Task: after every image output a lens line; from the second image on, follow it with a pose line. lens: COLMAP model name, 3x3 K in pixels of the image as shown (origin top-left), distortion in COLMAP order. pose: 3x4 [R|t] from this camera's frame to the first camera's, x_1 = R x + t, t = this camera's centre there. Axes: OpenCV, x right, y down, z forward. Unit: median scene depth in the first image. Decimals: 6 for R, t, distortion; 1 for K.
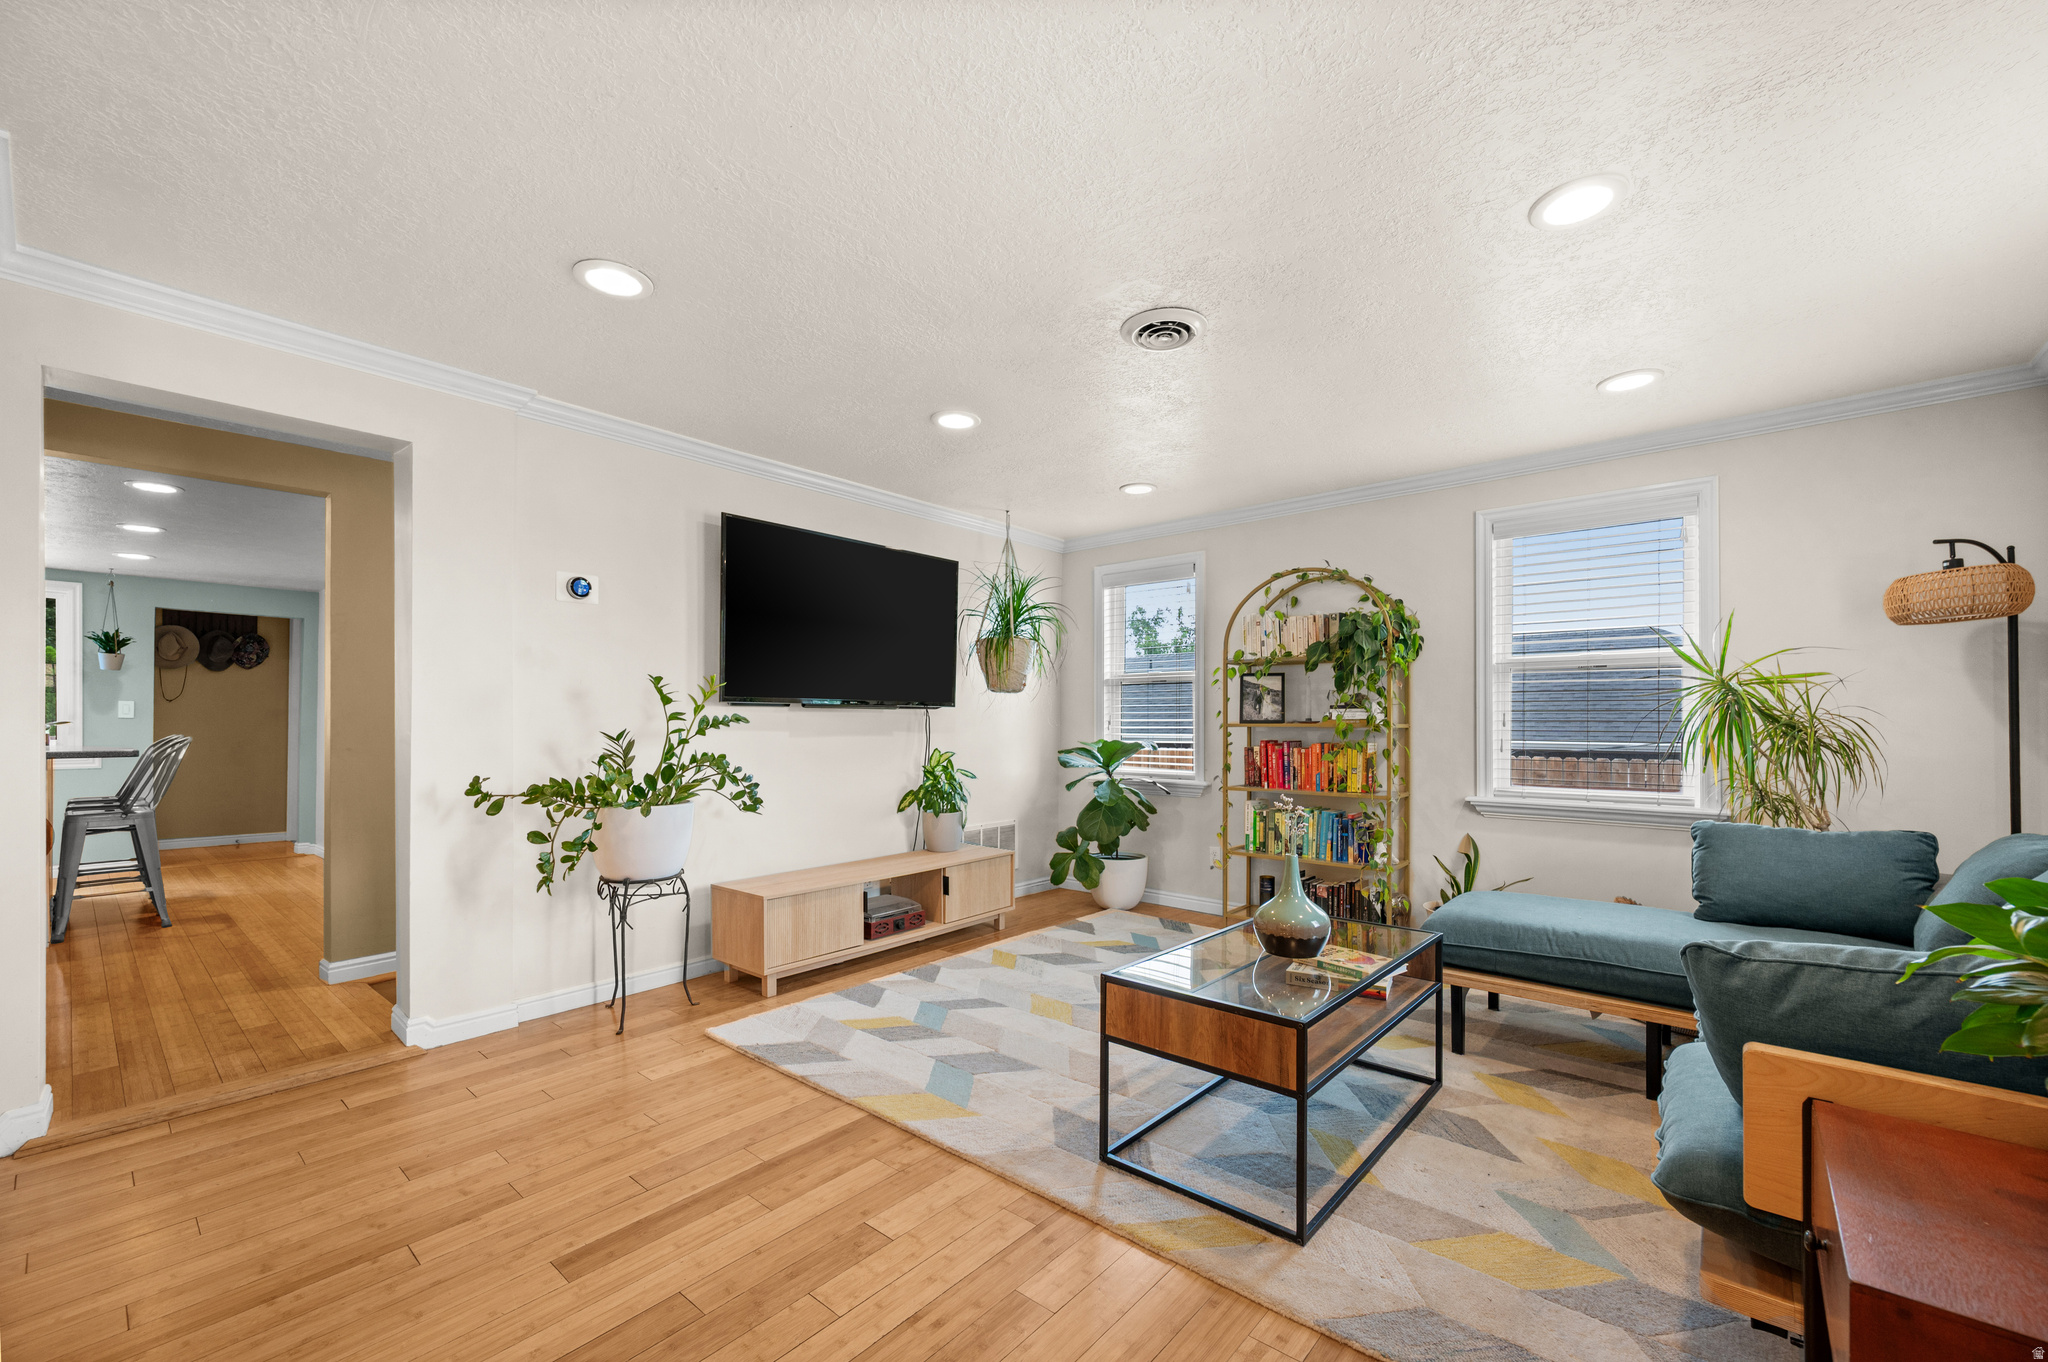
lens RADIAL K [[817.2, 0, 1033.9], [0, 817.2, 718.7], [0, 0, 1]] dist [0.001192, 0.000163]
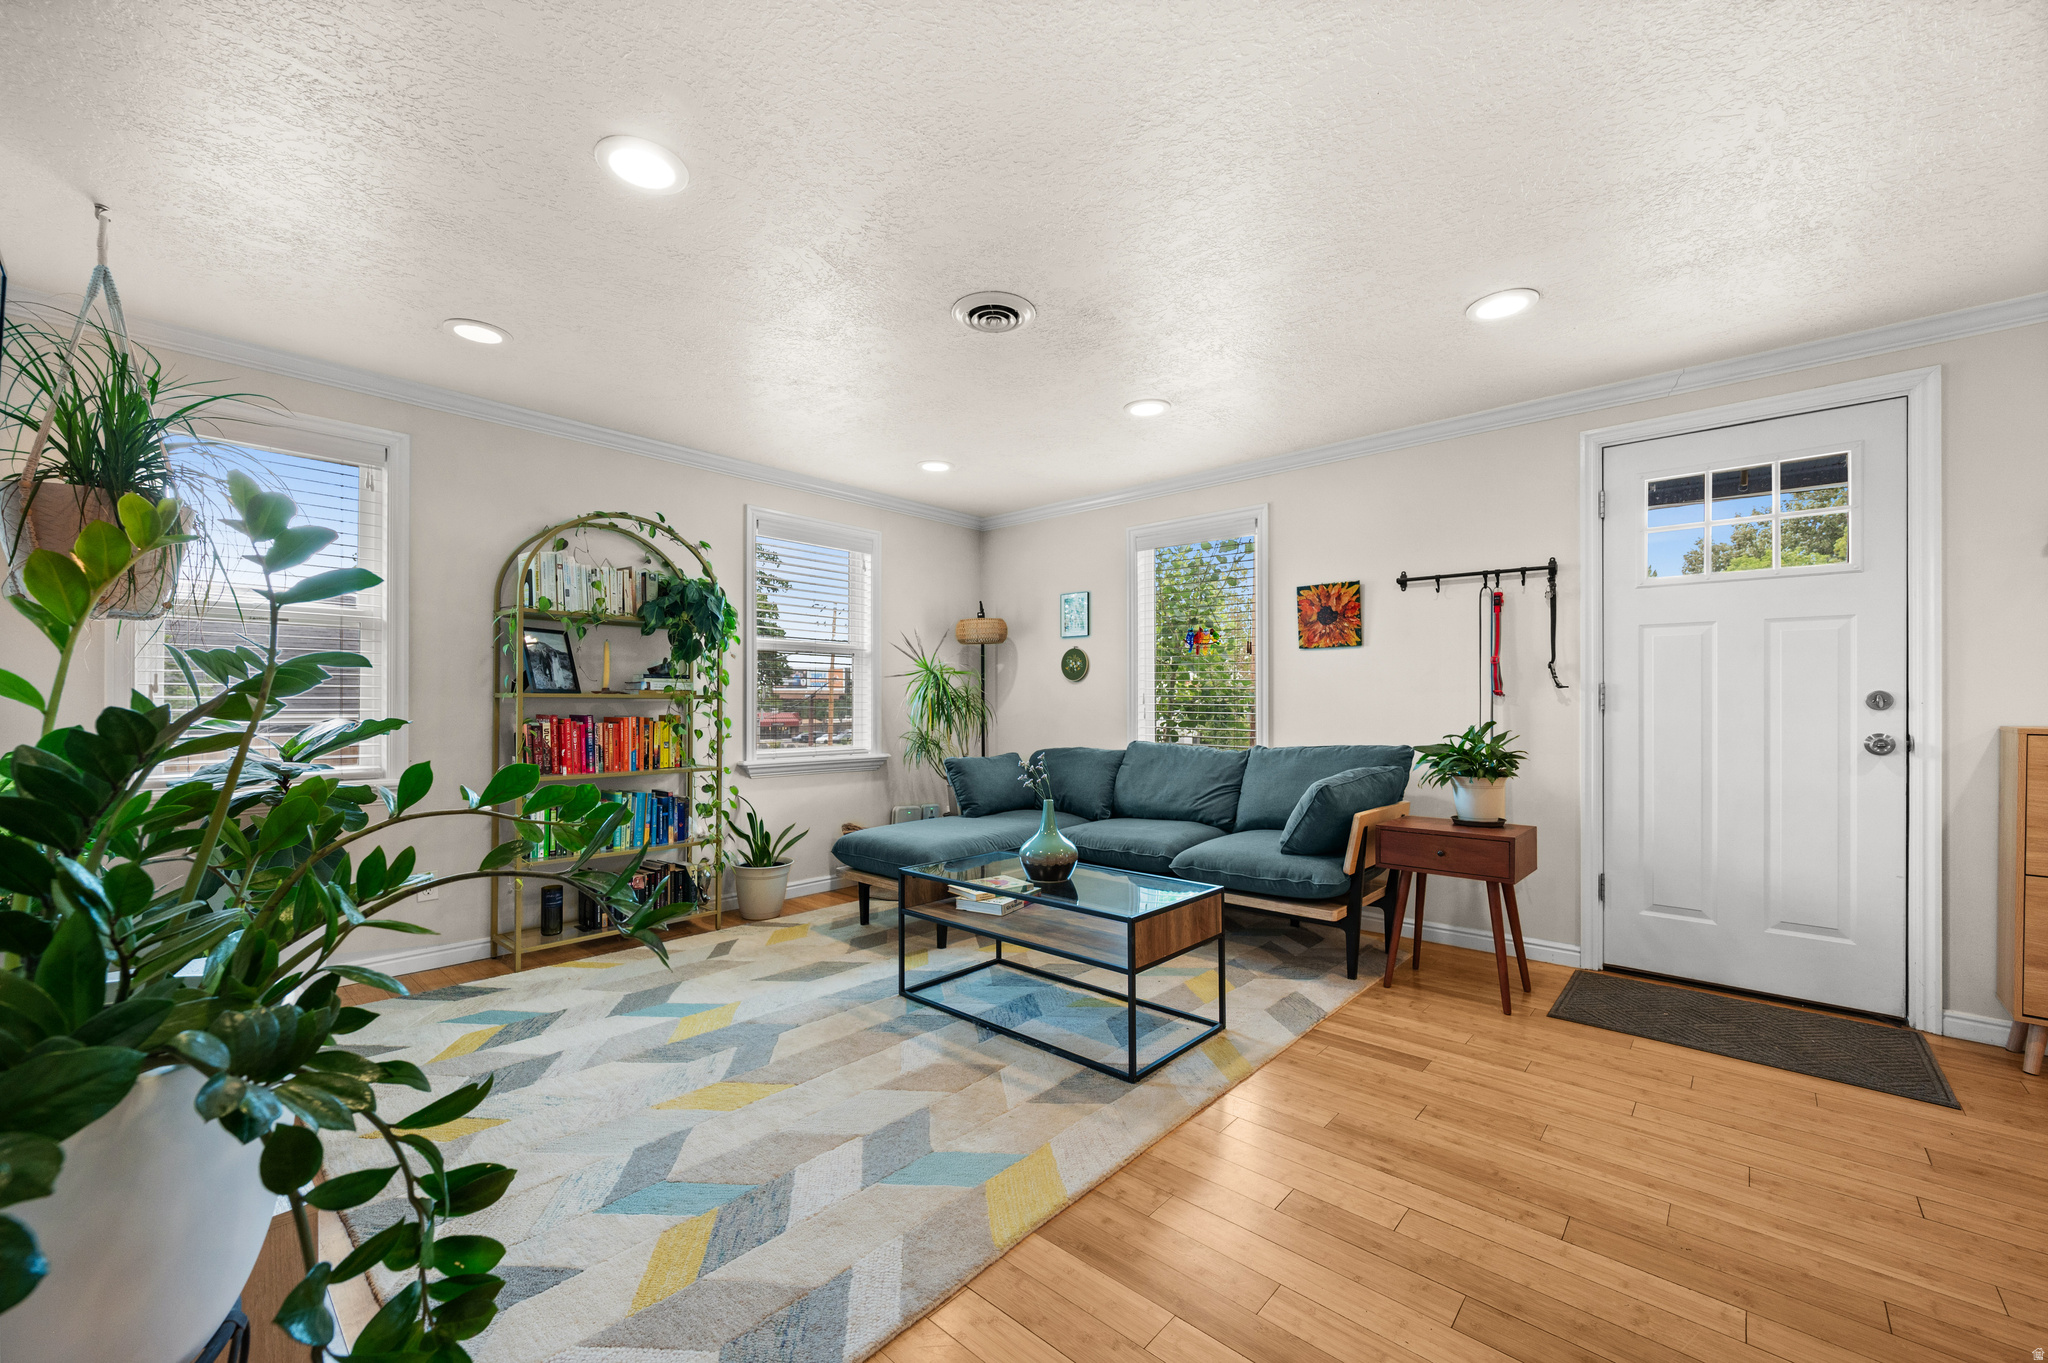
lens RADIAL K [[805.4, 0, 1025.4], [0, 805.4, 693.9], [0, 0, 1]] dist [-0.000596, -0.000141]
pose [[0.035862, 0.008108, 0.999324, -0.537703], [-0.012144, 0.999897, -0.007677, 0.007738], [-0.999283, -0.011860, 0.035957, 0.579882]]
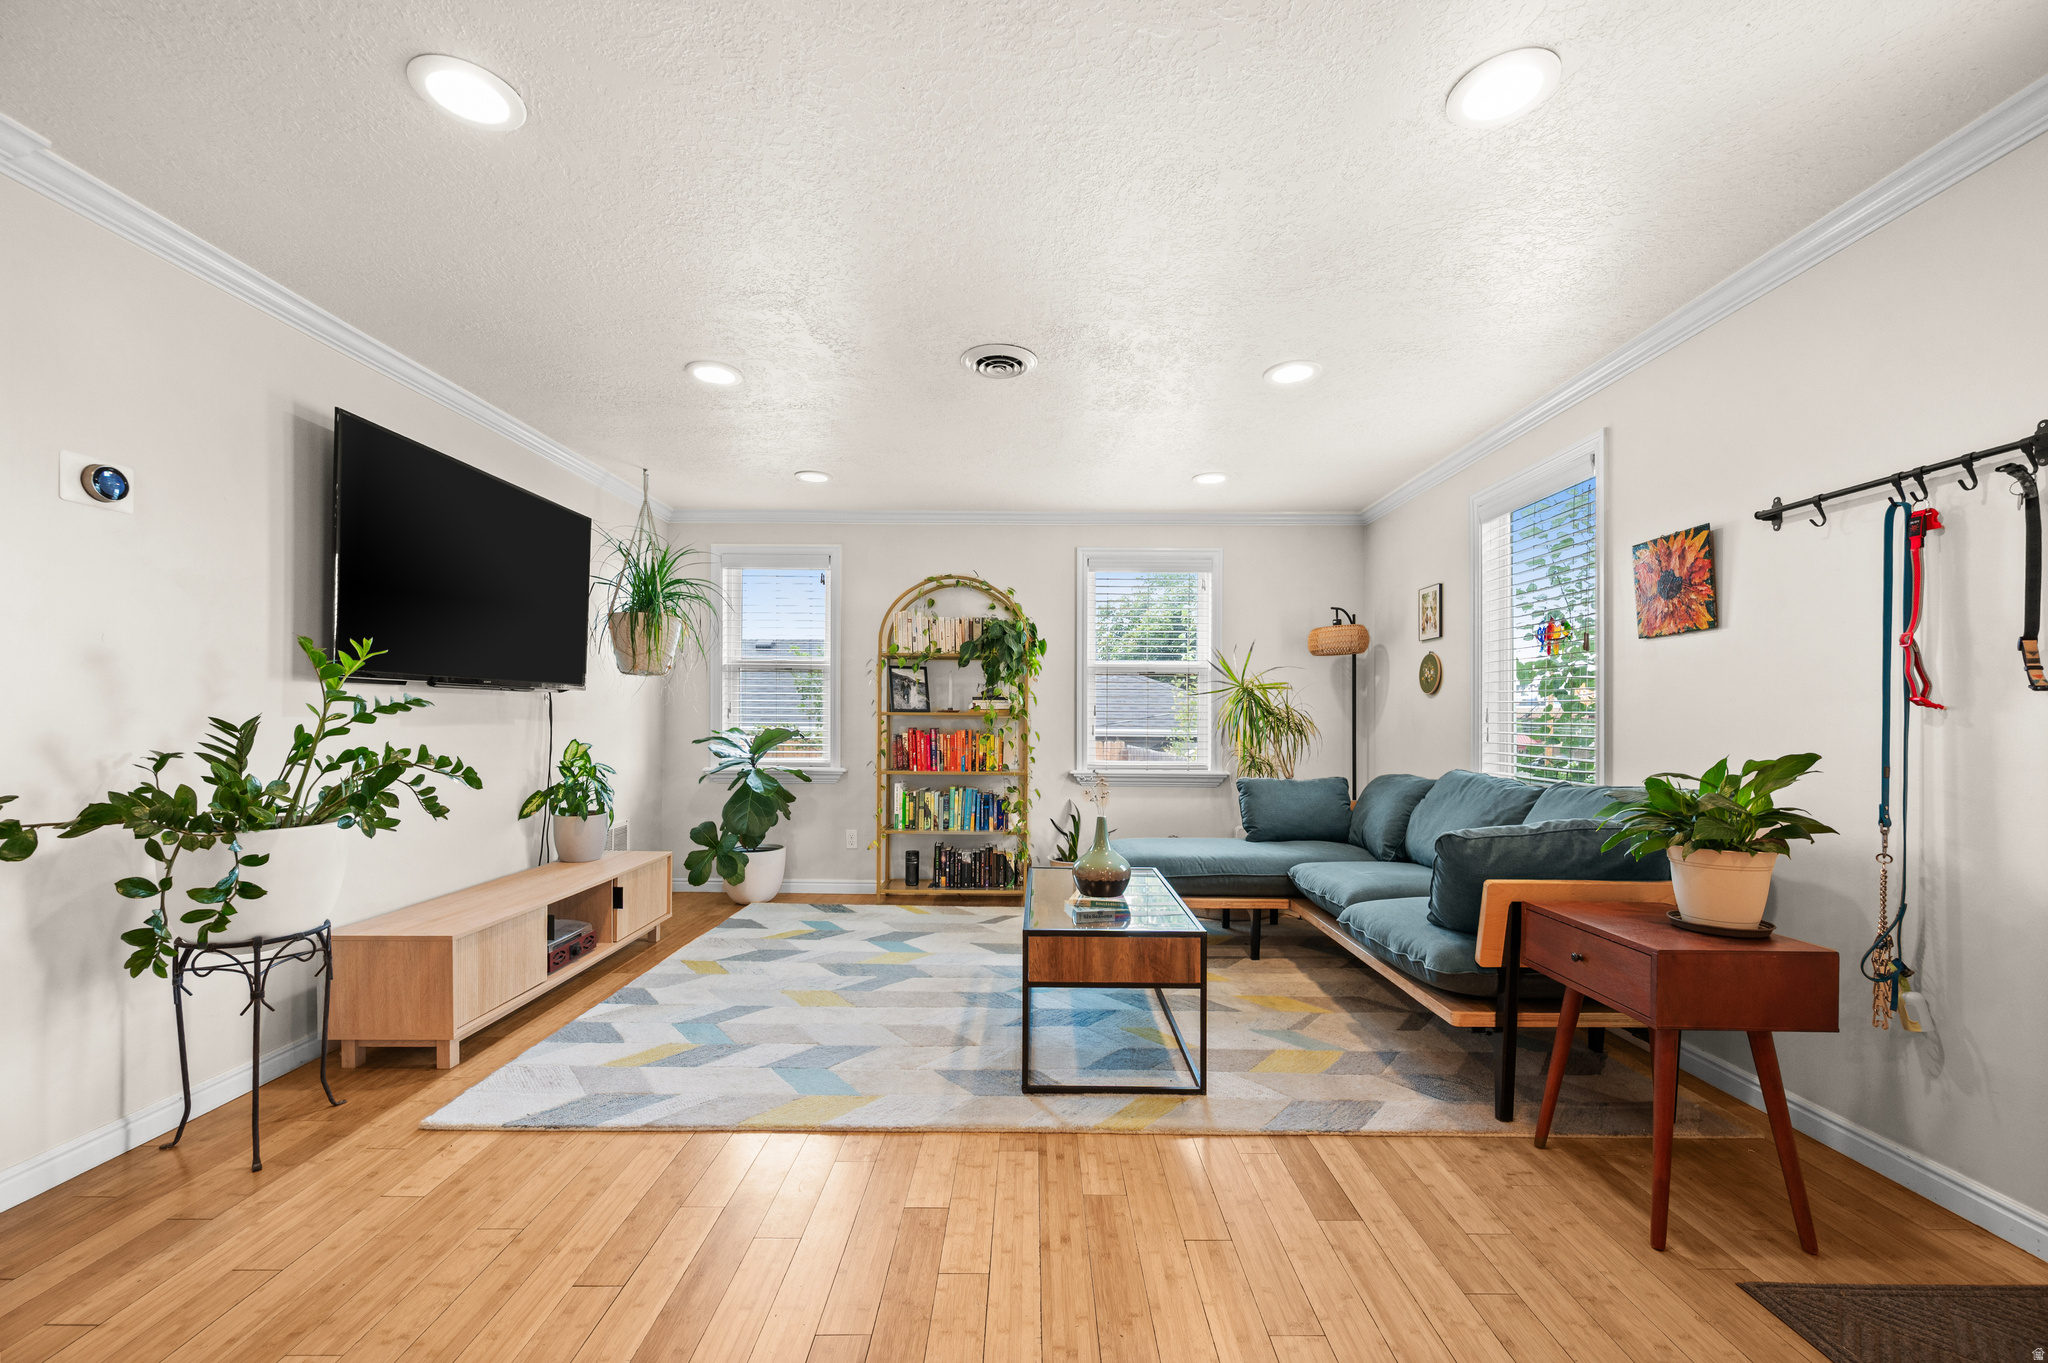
lens RADIAL K [[815.2, 0, 1029.6], [0, 815.2, 716.9], [0, 0, 1]] dist [0.000676, -0.000353]
pose [[0.767854, 0.003157, 0.640617, -0.333486], [-0.009584, 0.999933, 0.006559, 0.004015], [-0.640553, -0.011176, 0.767833, 0.065584]]
